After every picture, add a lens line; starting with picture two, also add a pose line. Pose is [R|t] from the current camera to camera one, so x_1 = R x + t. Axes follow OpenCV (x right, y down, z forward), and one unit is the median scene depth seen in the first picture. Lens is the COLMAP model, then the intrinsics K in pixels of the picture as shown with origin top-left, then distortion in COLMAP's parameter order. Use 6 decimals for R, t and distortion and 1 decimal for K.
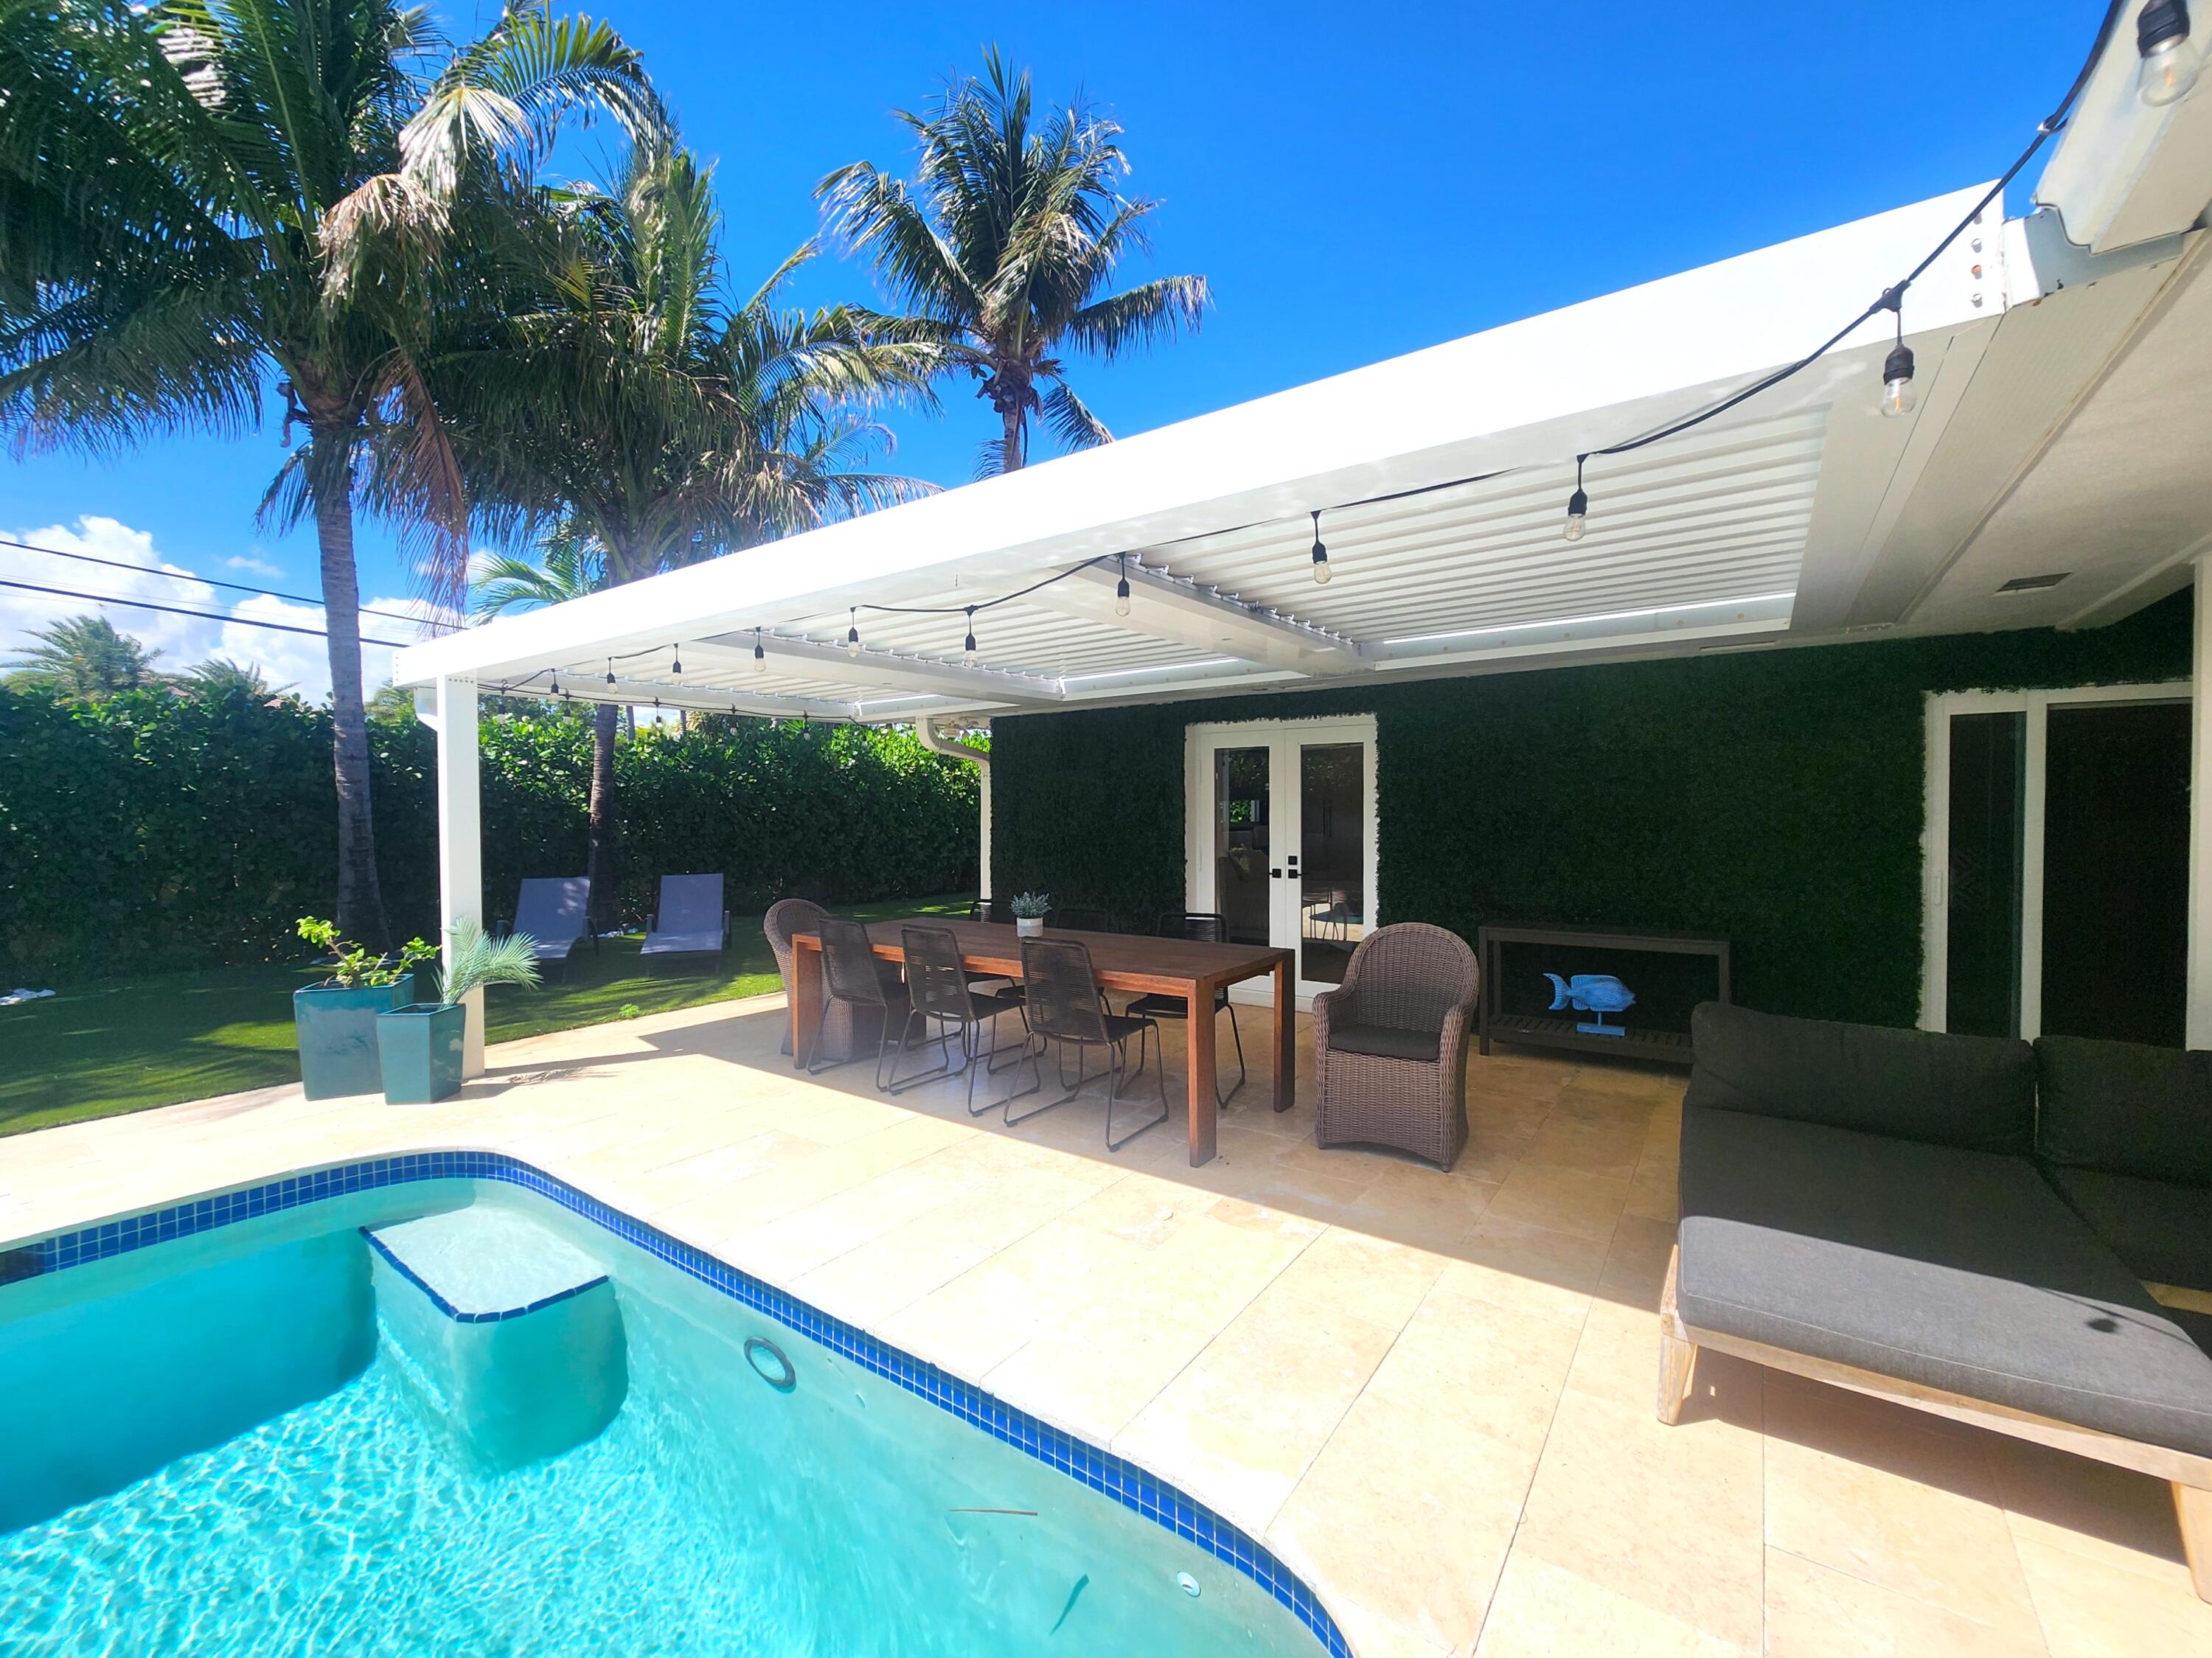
lens RADIAL K [[891.6, 0, 1095.6], [0, 891.6, 828.7], [0, 0, 1]] dist [-0.014960, 0.000544]
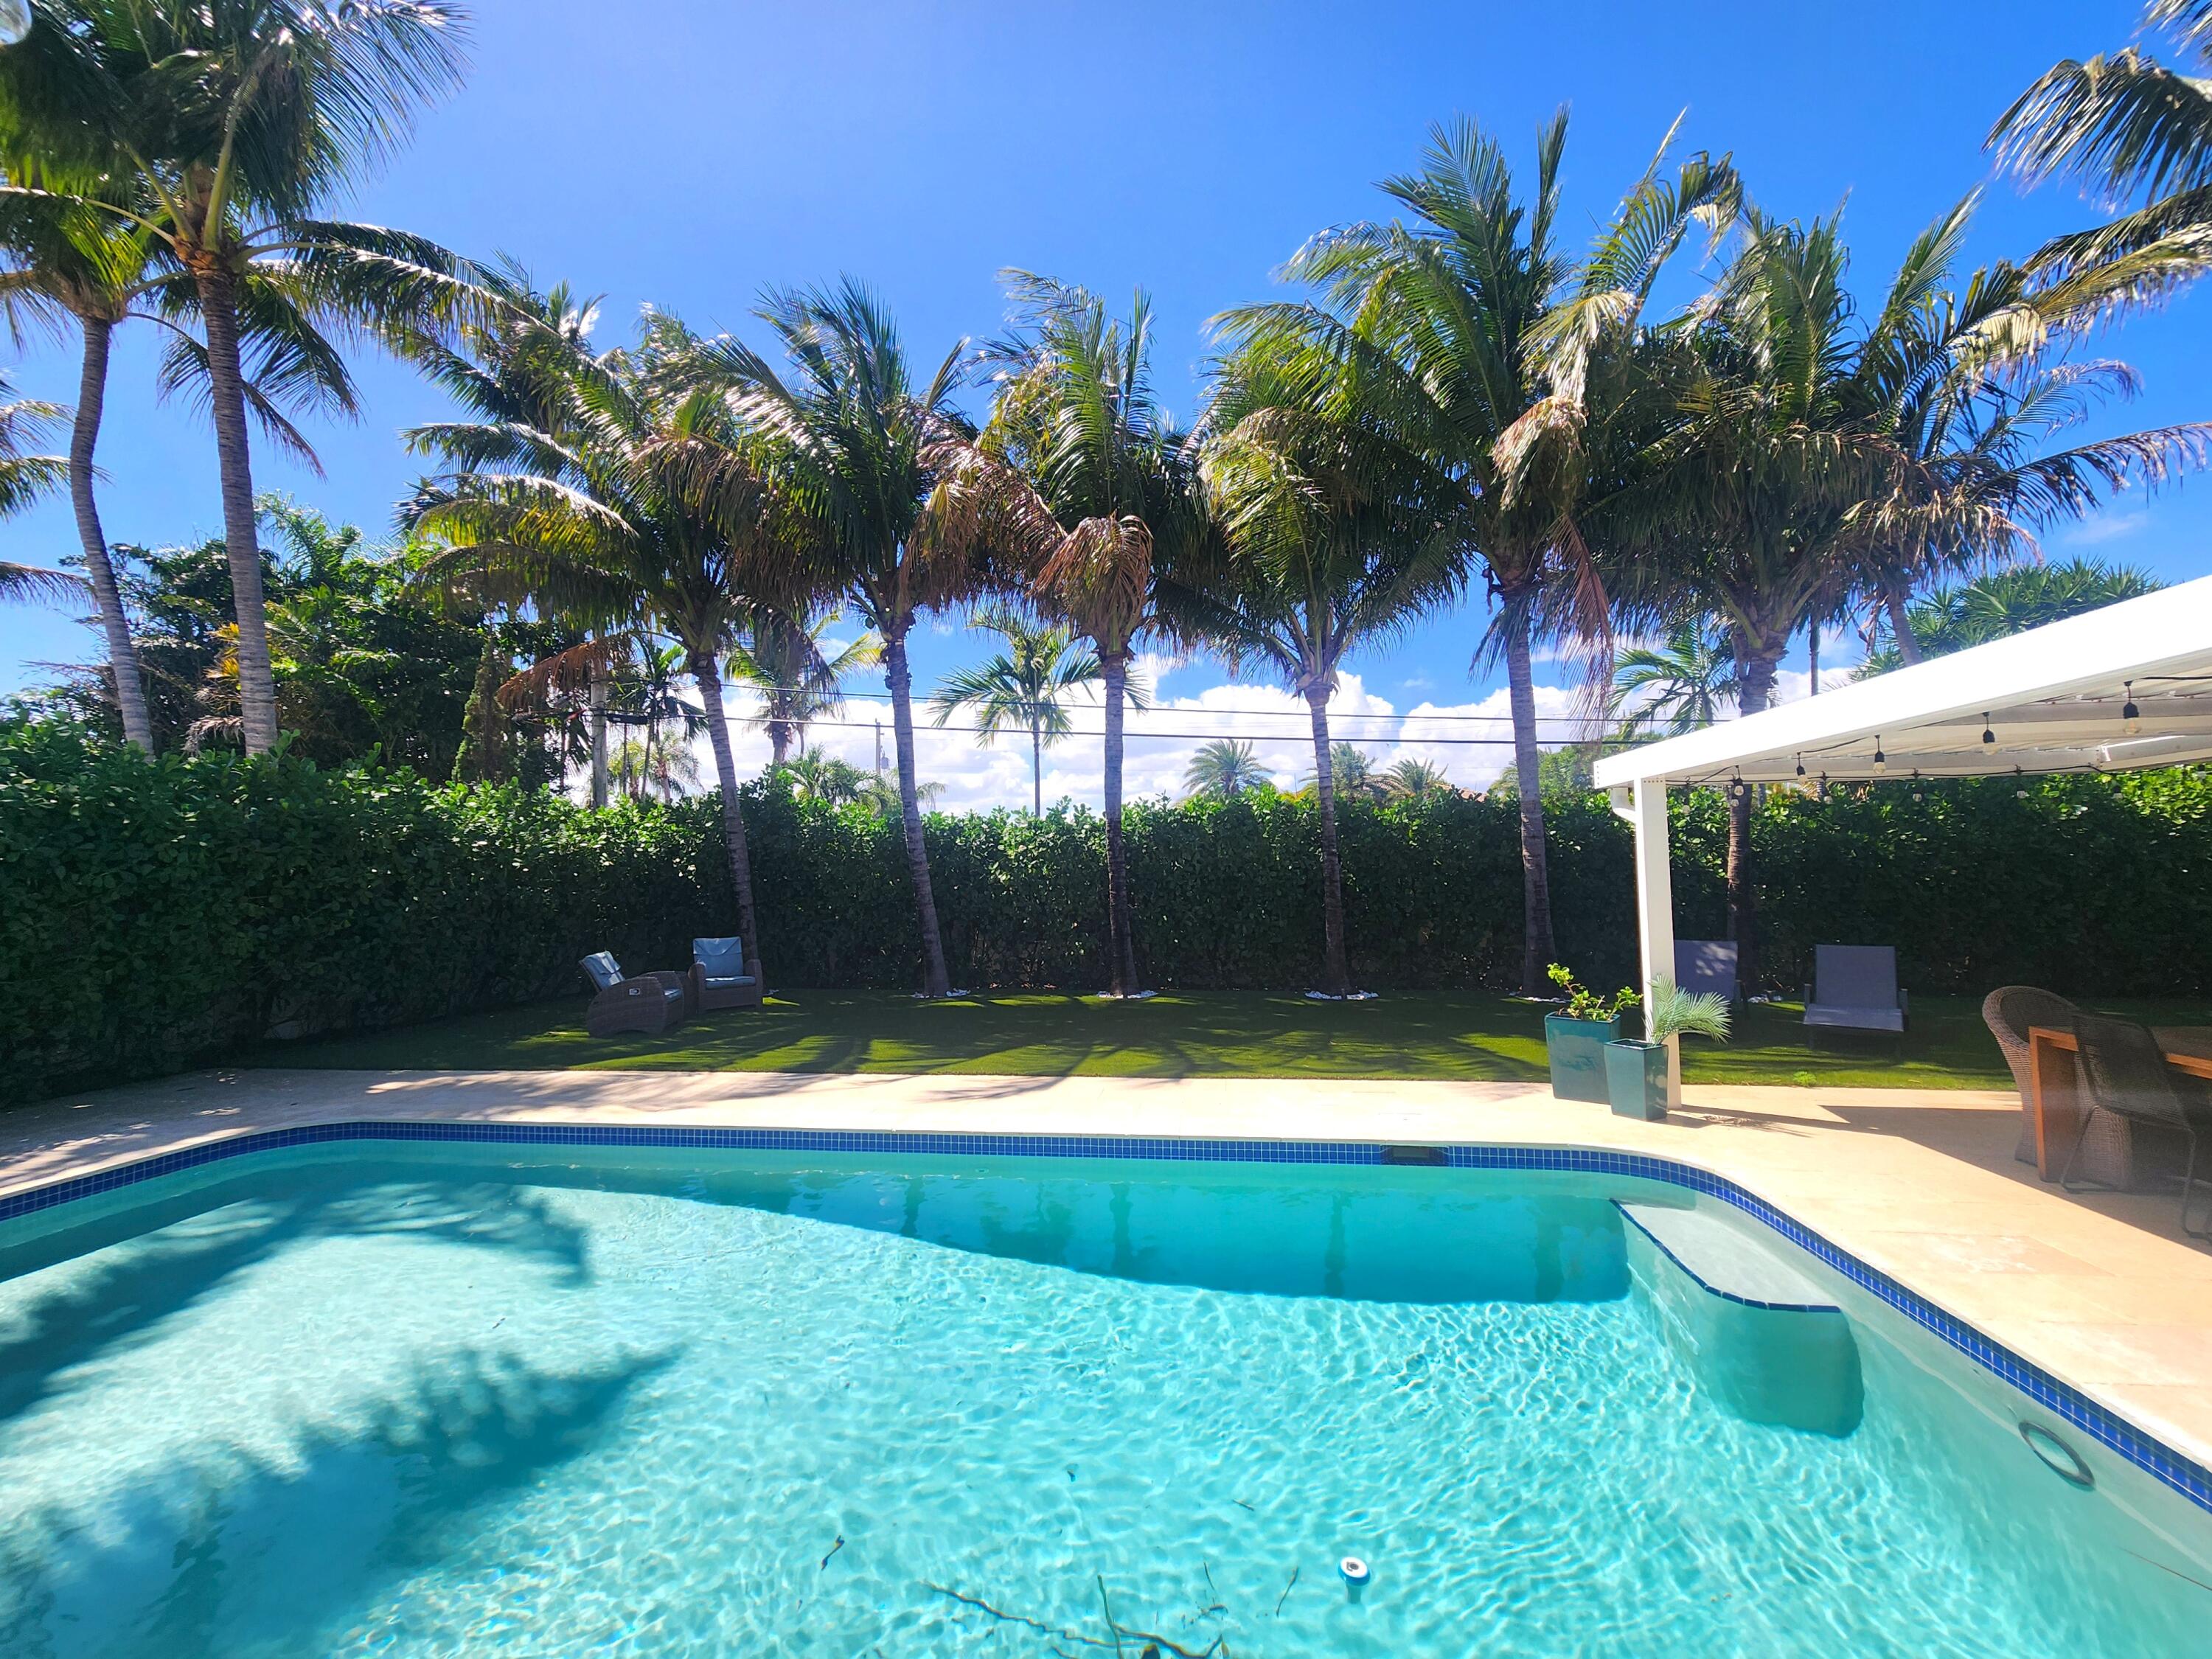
lens RADIAL K [[891.7, 0, 1095.6], [0, 891.7, 829.2], [0, 0, 1]] dist [-0.014960, 0.000544]
pose [[0.454989, -0.046937, -0.889259, 0.025260], [-0.006728, 0.998400, -0.056140, -0.022852], [0.890472, 0.031526, 0.453945, -0.229921]]
